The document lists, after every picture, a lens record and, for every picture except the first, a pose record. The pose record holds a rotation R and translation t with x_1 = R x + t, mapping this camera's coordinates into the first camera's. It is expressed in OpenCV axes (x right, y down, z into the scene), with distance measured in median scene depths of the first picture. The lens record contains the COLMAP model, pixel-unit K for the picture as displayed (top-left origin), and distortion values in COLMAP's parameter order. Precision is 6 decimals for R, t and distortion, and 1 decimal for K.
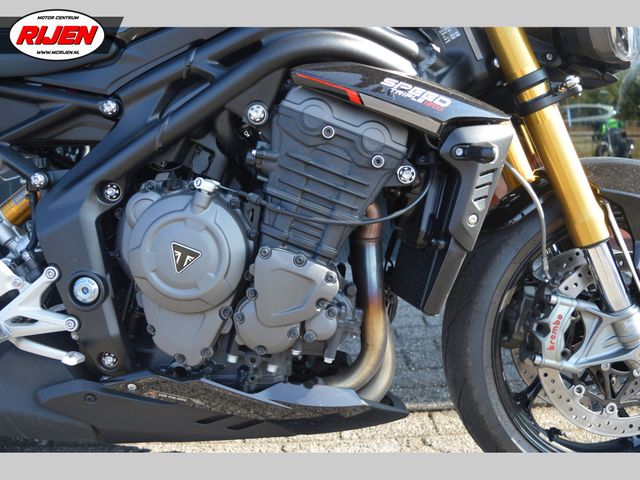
lens RADIAL K [[660.5, 0, 320.0], [0, 660.5, 240.0], [0, 0, 1]] dist [-0.098668, 0.006331]
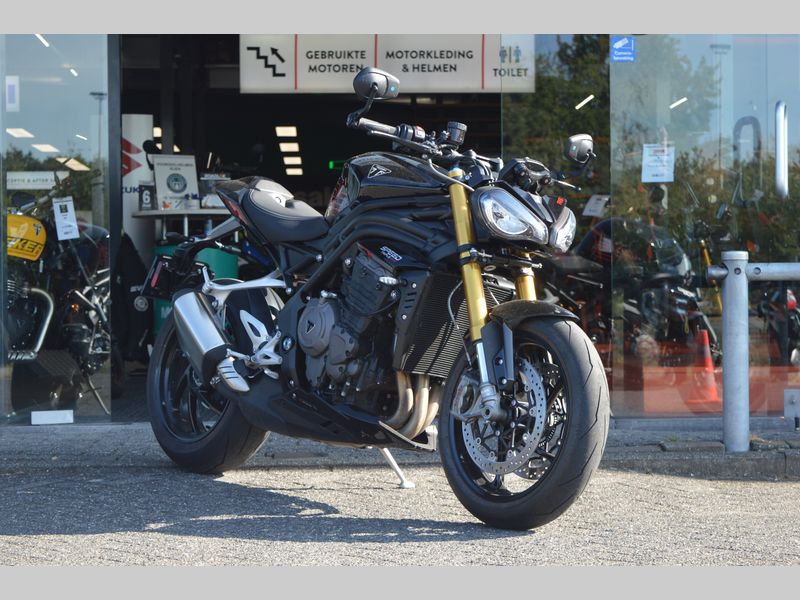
lens RADIAL K [[1874.7, 0, 400.0], [0, 1874.7, 300.0], [0, 0, 1]] dist [0.083368, 0.710187]
pose [[0.627500, 0.052309, -0.776857, 4.314542], [-0.217050, 0.969942, -0.110010, 0.503068], [0.747752, 0.237648, 0.619993, -2.341531]]
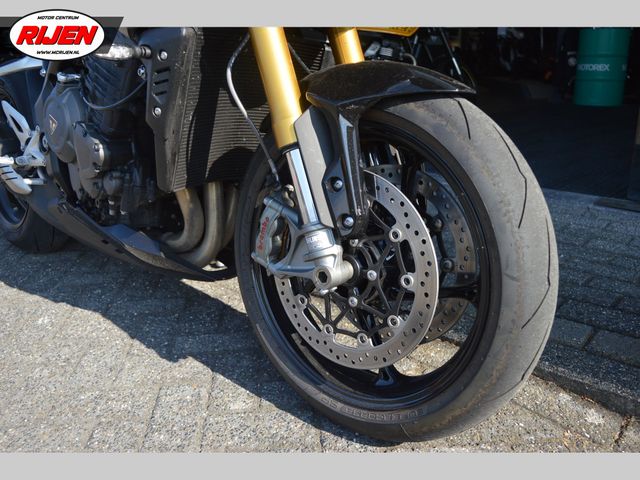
lens RADIAL K [[565.2, 0, 320.0], [0, 565.2, 240.0], [0, 0, 1]] dist [-0.068030, 0.006425]
pose [[0.725424, 0.219924, -0.652222, 1.084768], [-0.118669, 0.973353, 0.196218, -0.036615], [0.677996, -0.064943, 0.732191, 0.430214]]
